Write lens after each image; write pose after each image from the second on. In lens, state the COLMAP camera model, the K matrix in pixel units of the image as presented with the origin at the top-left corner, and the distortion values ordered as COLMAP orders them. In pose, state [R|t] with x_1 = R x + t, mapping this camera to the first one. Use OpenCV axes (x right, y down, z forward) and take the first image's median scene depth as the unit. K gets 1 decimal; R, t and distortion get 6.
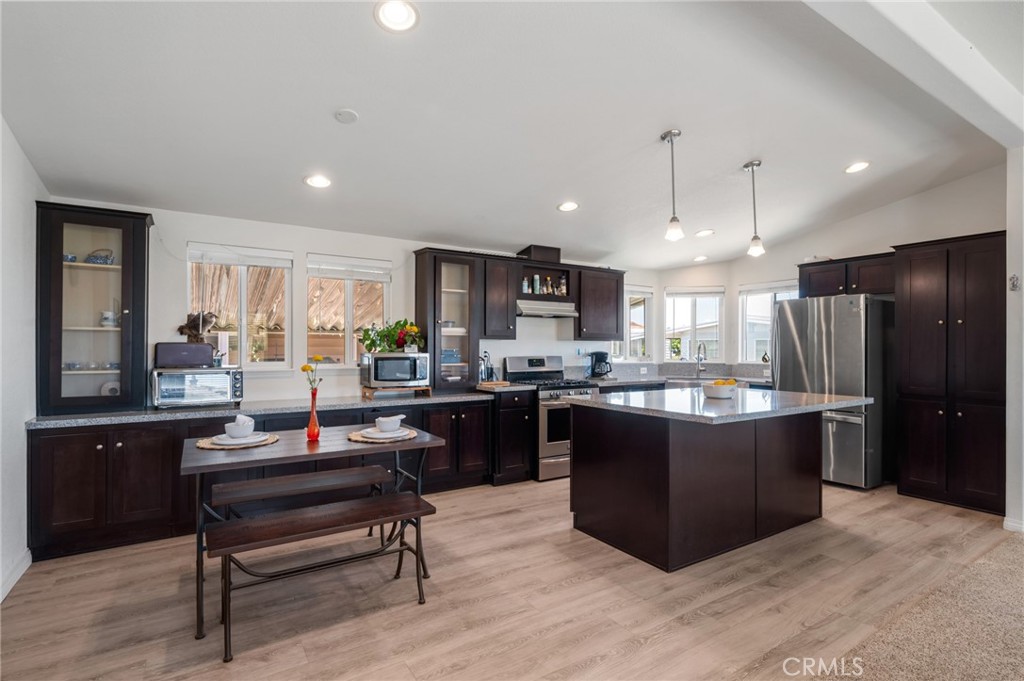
lens RADIAL K [[495.0, 0, 511.1], [0, 495.0, 345.0], [0, 0, 1]] dist [-0.000338, -0.000354]
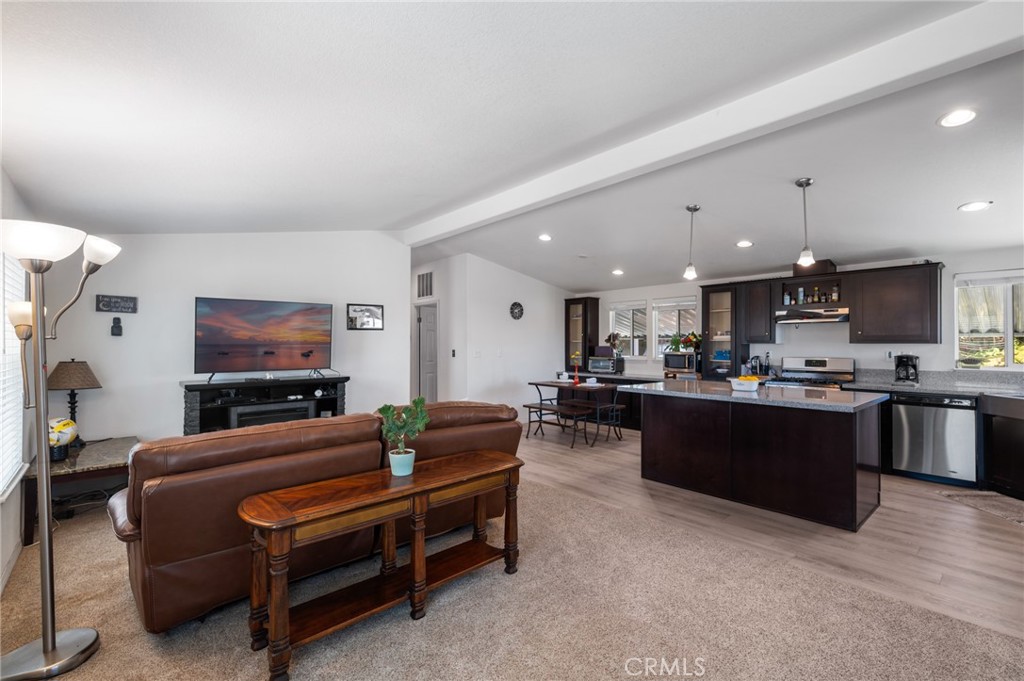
lens RADIAL K [[450.8, 0, 514.7], [0, 450.8, 342.9], [0, 0, 1]] dist [0.000798, 0.000260]
pose [[0.152781, -0.006256, -0.988240, 1.142281], [0.001347, 0.999980, -0.006122, -0.006647], [0.988259, -0.000396, 0.152787, 0.190430]]
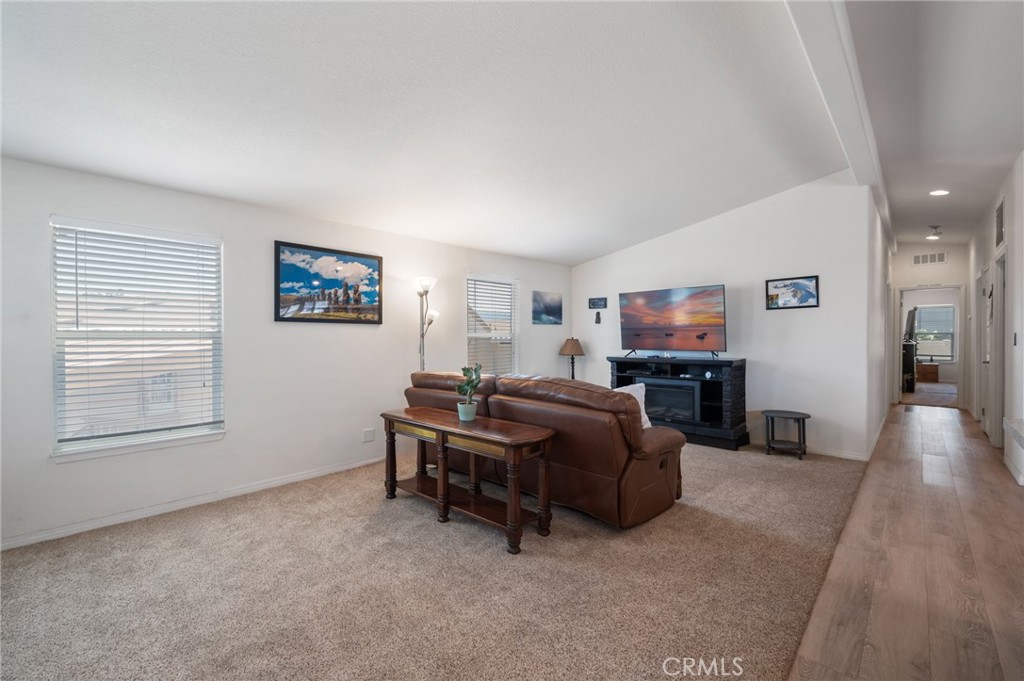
lens RADIAL K [[426.3, 0, 512.0], [0, 426.3, 340.5], [0, 0, 1]] dist [-0.002438, -0.000038]
pose [[-0.971443, 0.003077, -0.237251, 0.695006], [0.001052, 0.999962, 0.008658, 0.014316], [0.237269, 0.008162, -0.971410, 0.792530]]
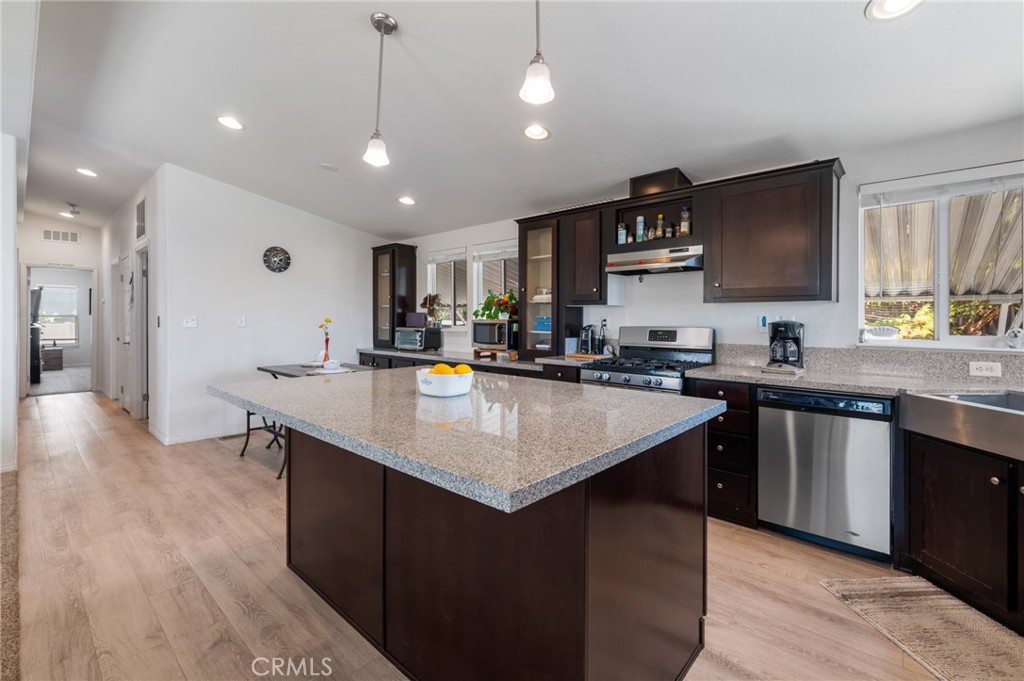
lens RADIAL K [[448.1, 0, 516.4], [0, 448.1, 320.9], [0, 0, 1]] dist [0.000239, 0.000149]
pose [[0.265950, 0.003586, -0.963980, 0.740446], [-0.000540, 0.999993, 0.003571, 0.014142], [0.963987, -0.000429, 0.265950, 0.732499]]
